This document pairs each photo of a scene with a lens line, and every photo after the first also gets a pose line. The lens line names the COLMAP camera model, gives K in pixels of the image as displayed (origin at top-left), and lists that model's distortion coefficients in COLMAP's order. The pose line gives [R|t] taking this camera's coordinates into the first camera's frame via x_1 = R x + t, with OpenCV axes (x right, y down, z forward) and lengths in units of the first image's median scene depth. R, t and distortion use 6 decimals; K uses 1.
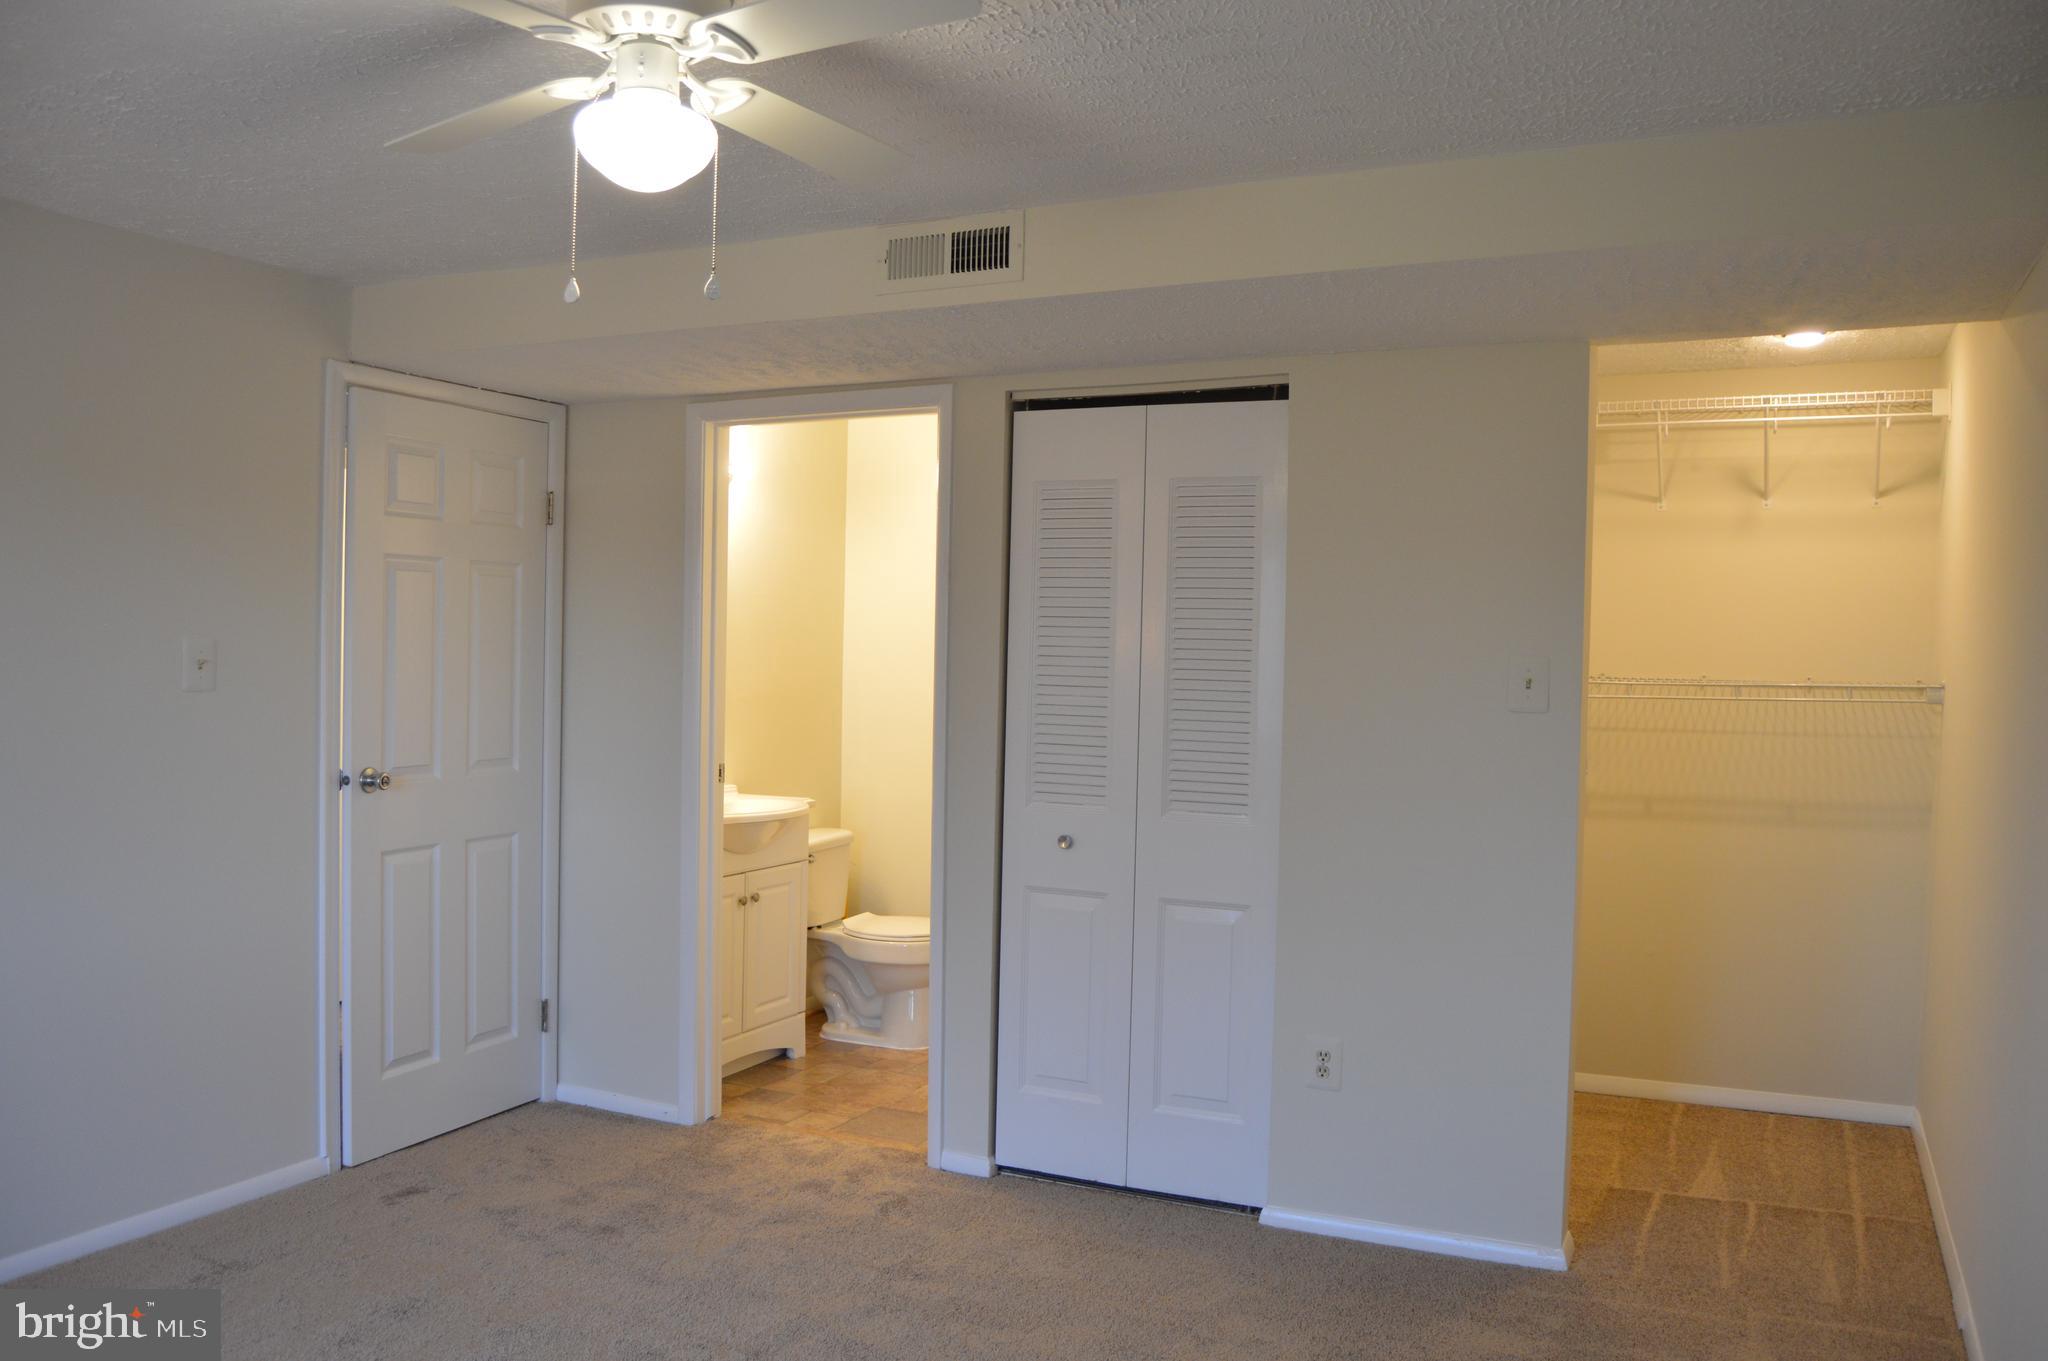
lens RADIAL K [[1618.7, 0, 1029.7], [0, 1618.7, 681.8], [0, 0, 1]] dist [-0.097582, 0.035605]
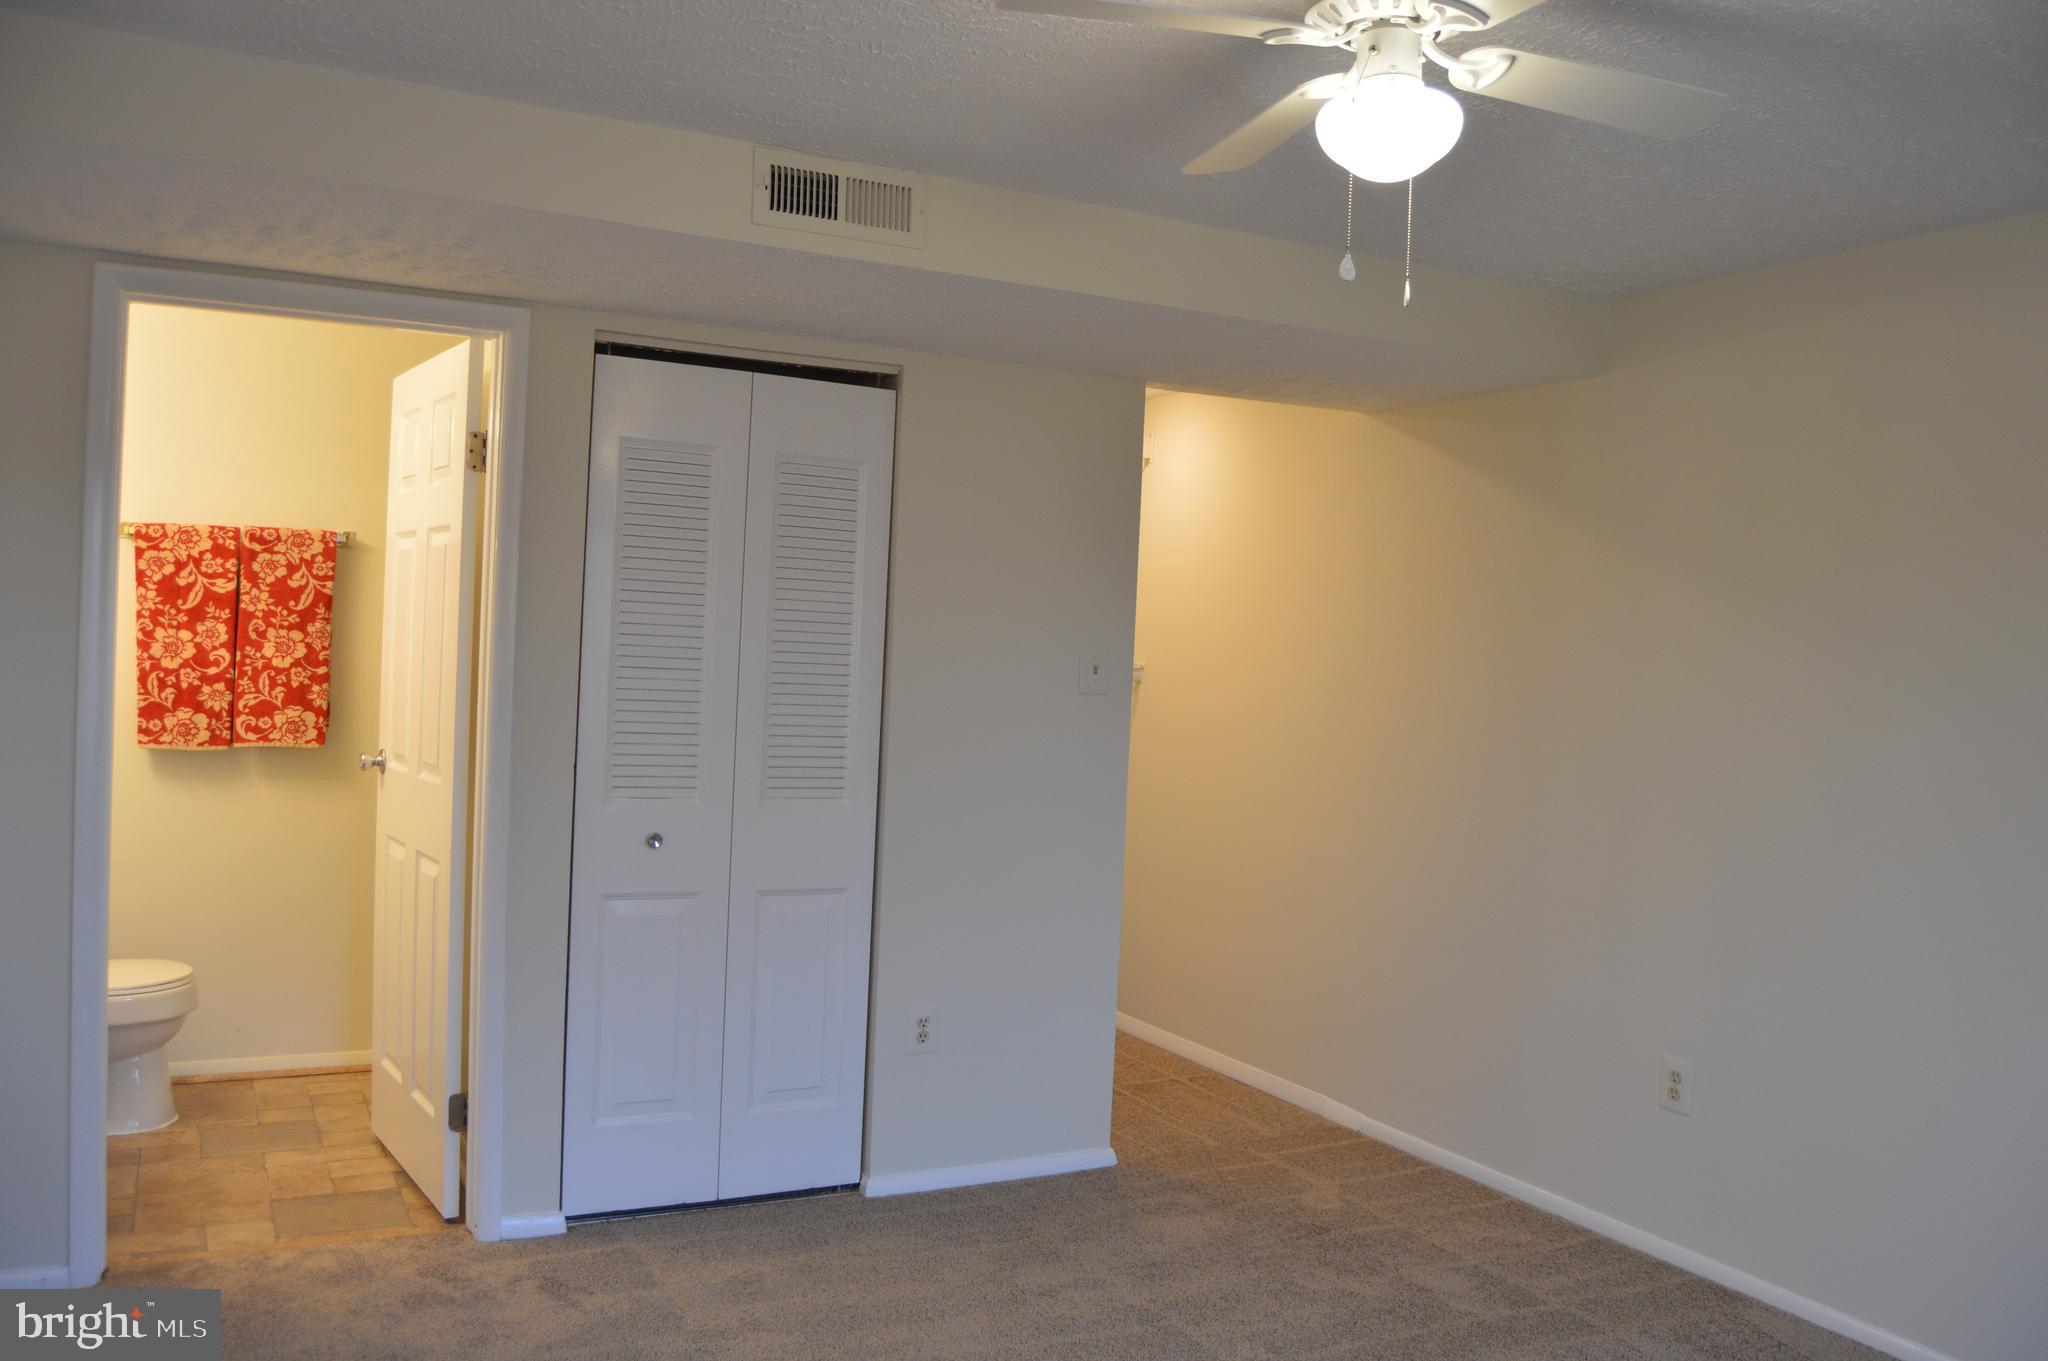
lens RADIAL K [[1618.7, 0, 1029.7], [0, 1618.7, 681.8], [0, 0, 1]] dist [-0.097582, 0.035605]
pose [[0.596048, -0.007049, 0.802918, -0.590470], [-0.015685, 0.999668, 0.020420, -0.011866], [-0.802796, -0.024765, 0.595740, 0.305507]]
